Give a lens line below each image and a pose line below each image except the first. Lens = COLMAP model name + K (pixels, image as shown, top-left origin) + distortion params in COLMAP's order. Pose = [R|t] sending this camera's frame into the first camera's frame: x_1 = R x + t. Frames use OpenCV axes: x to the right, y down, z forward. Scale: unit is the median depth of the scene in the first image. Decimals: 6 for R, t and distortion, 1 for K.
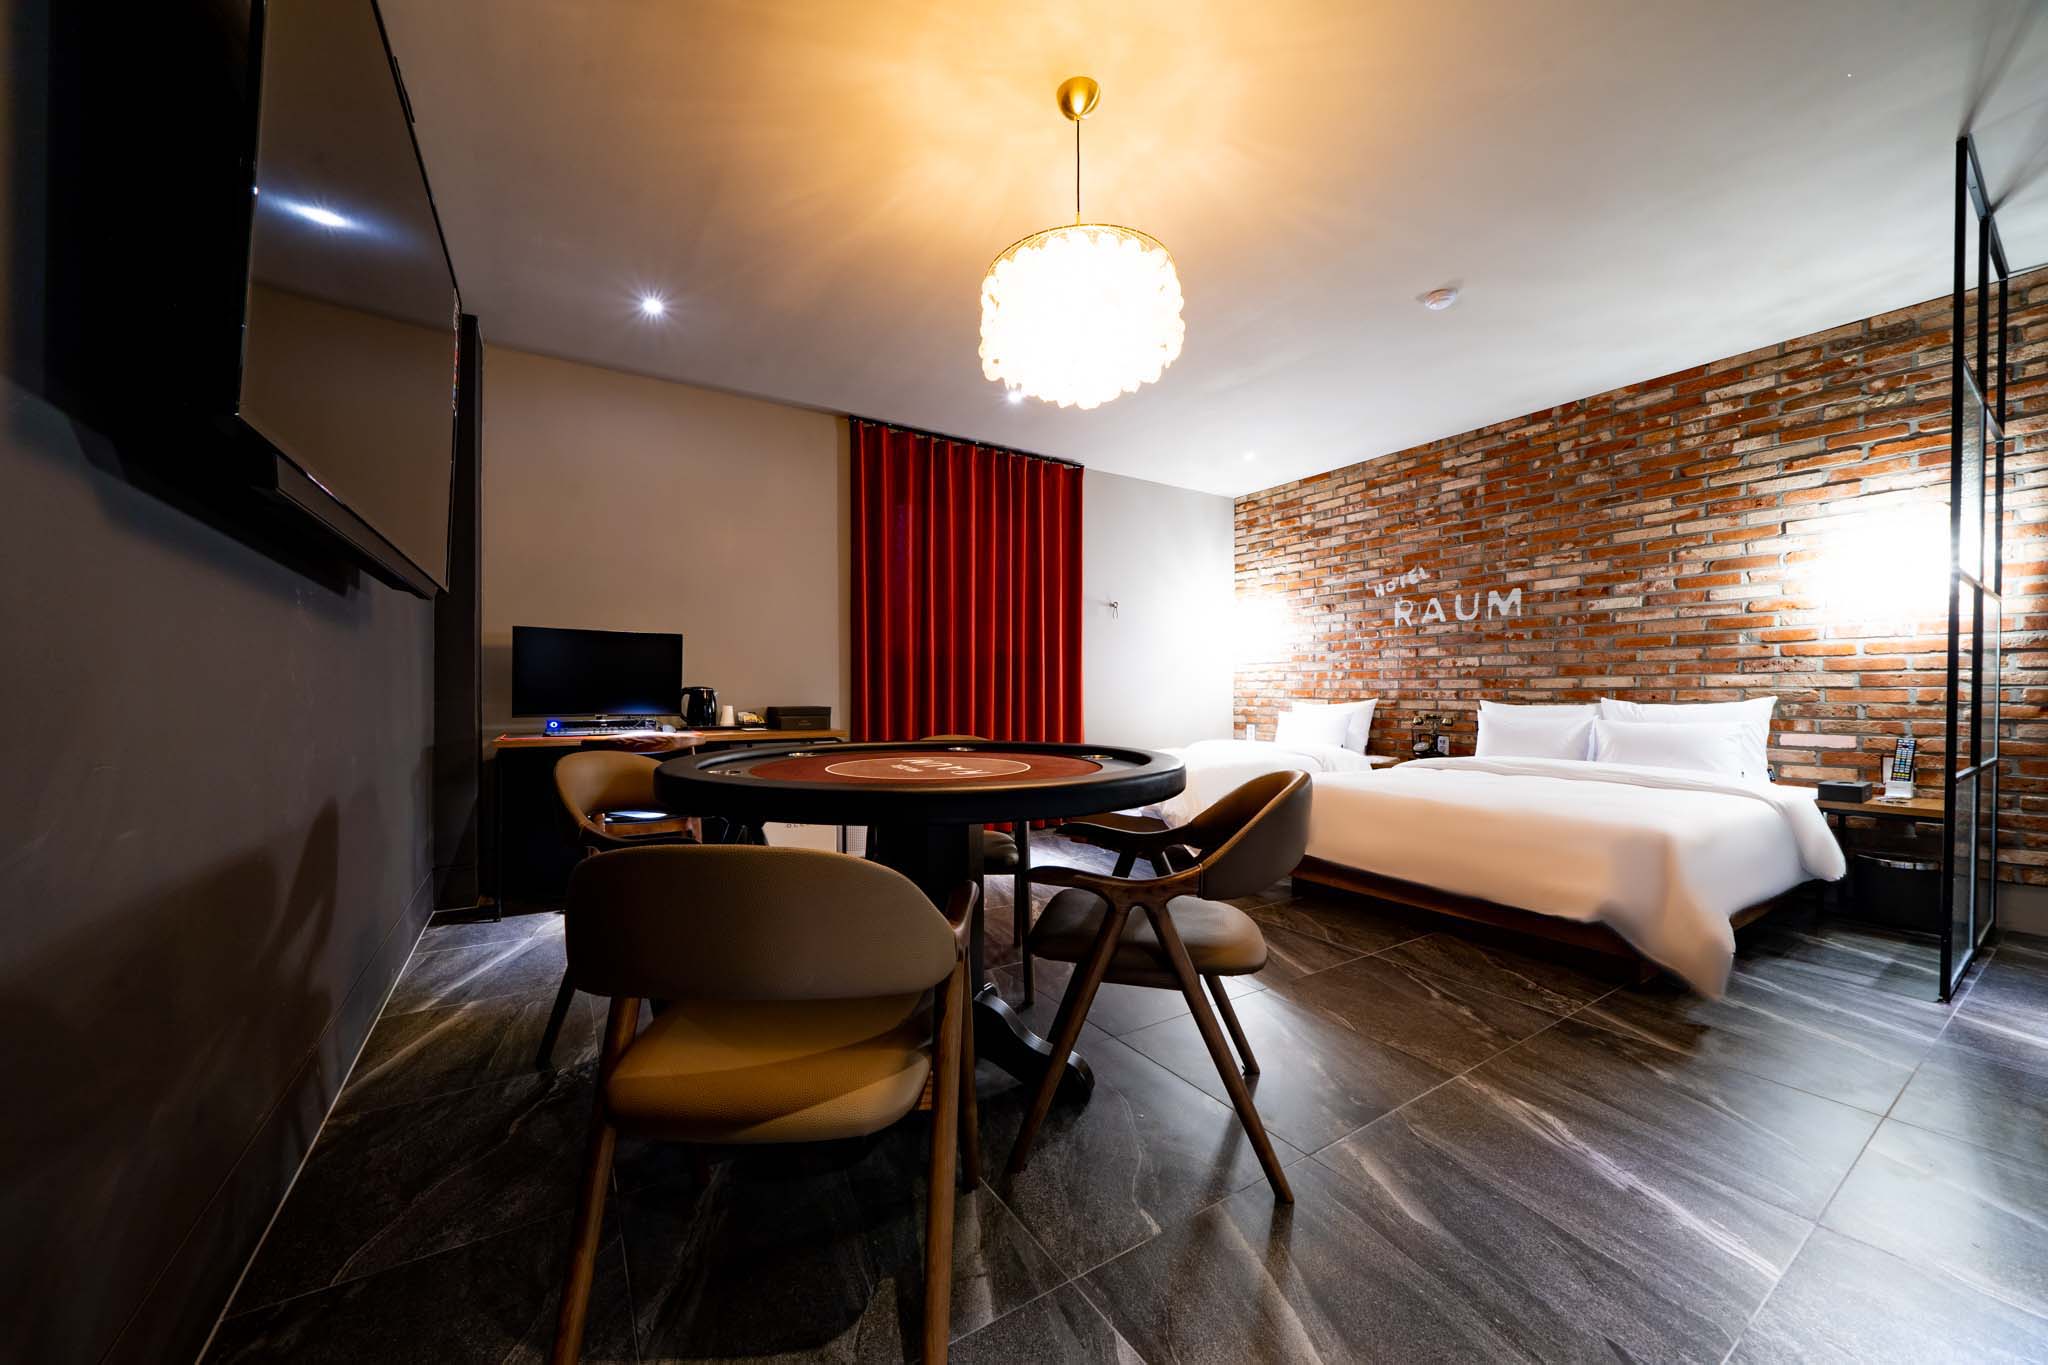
lens RADIAL K [[730.4, 0, 1021.2], [0, 730.4, 690.0], [0, 0, 1]] dist [0.000708, 0.000074]
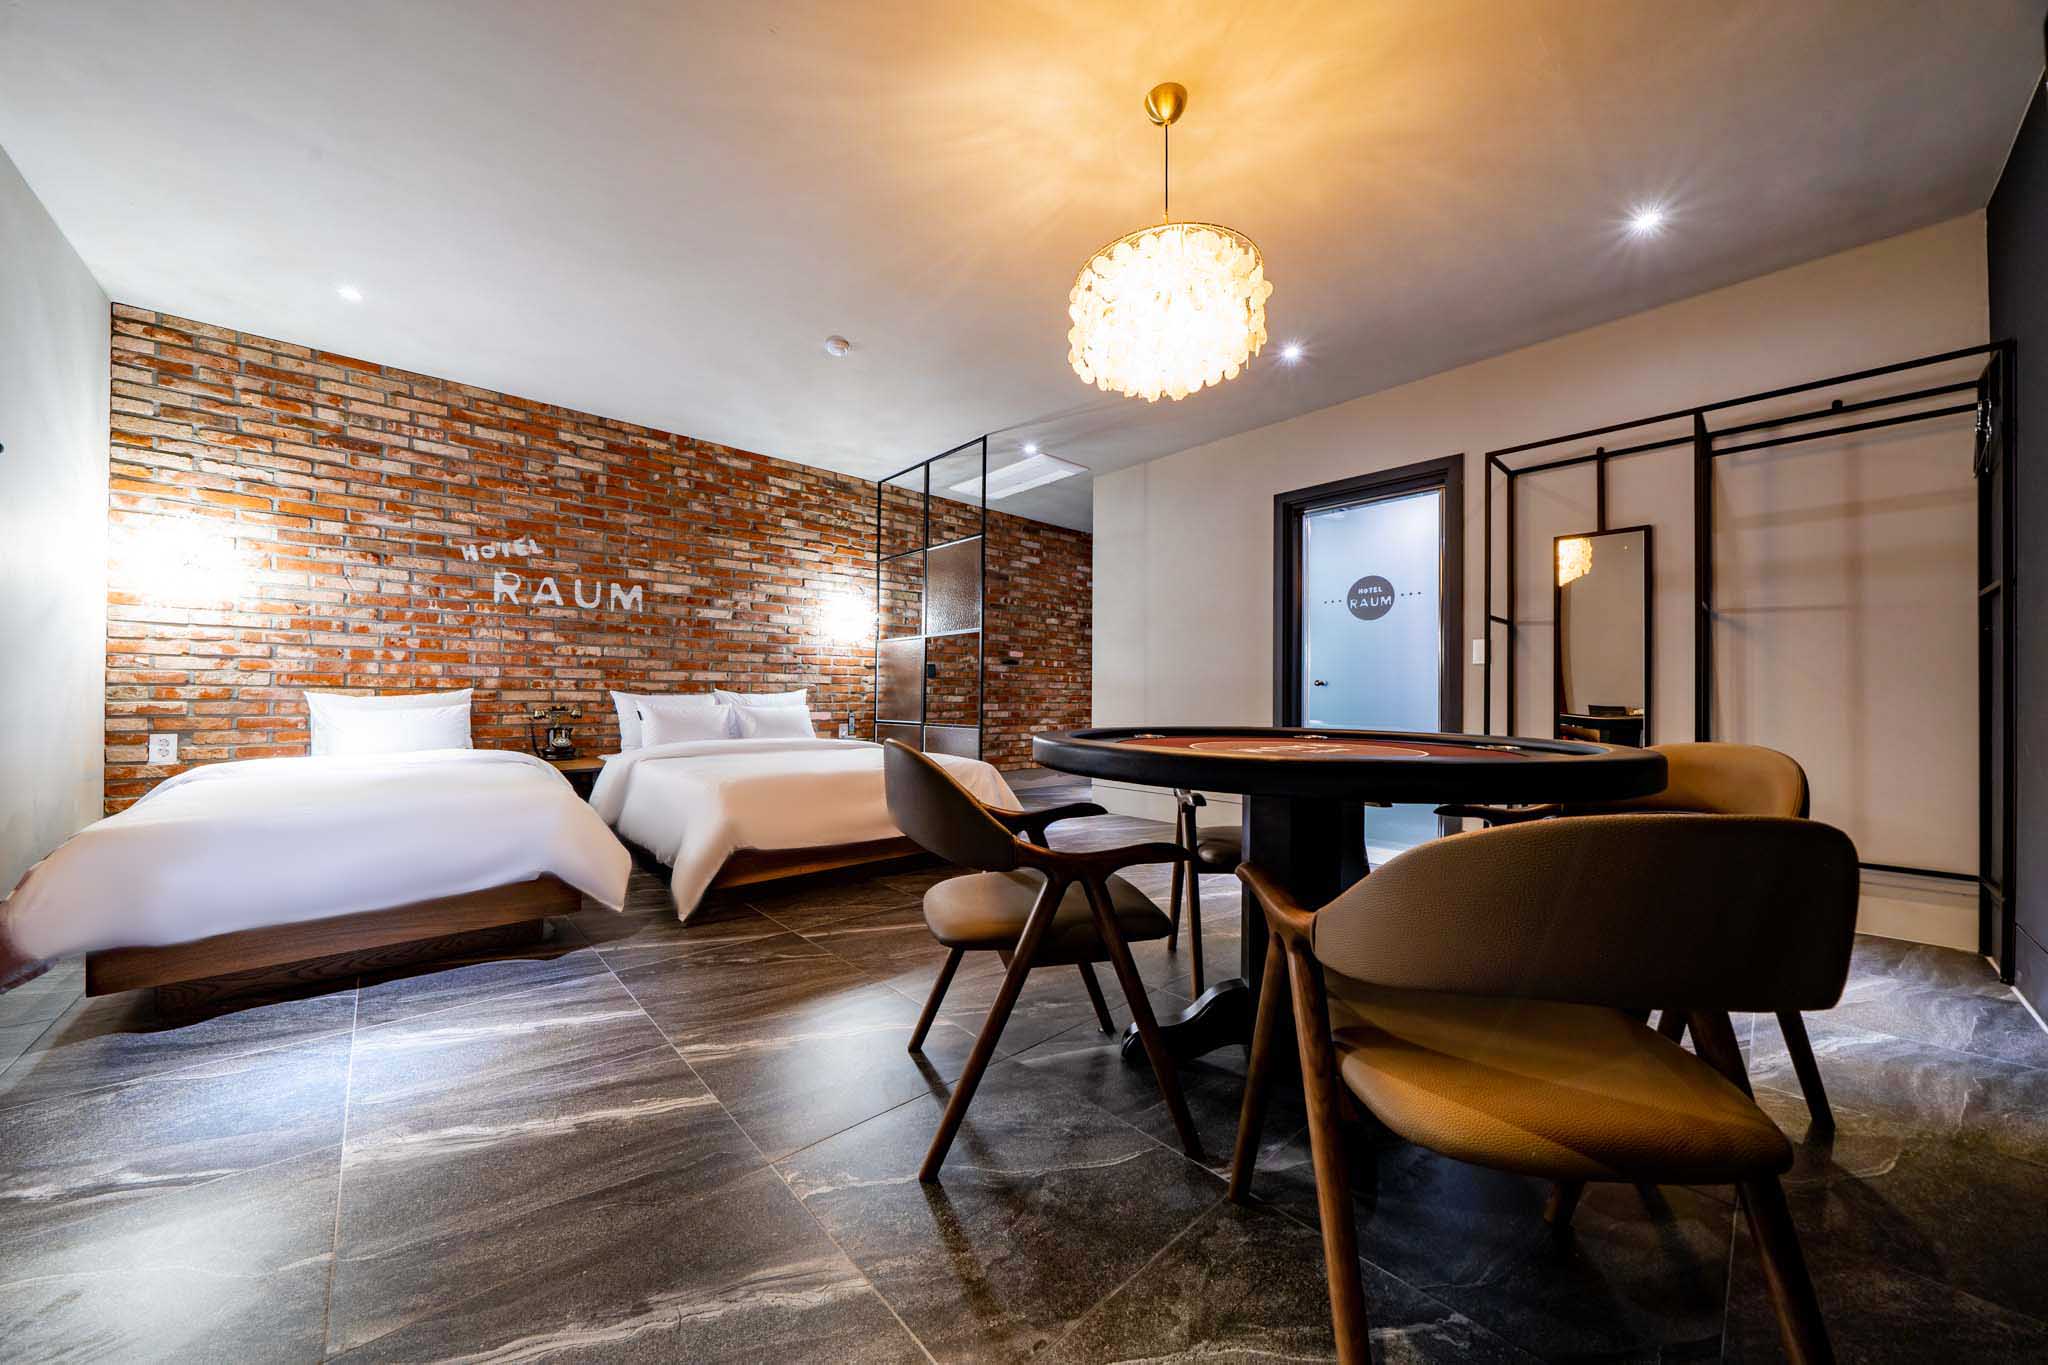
lens RADIAL K [[706.1, 0, 983.2], [0, 706.1, 694.4], [0, 0, 1]] dist [-0.005022, 0.000037]
pose [[-0.138176, 0.006061, 0.990389, -0.381042], [-0.009283, 0.999929, -0.007415, 0.020692], [-0.990364, -0.010218, -0.138110, 0.603138]]
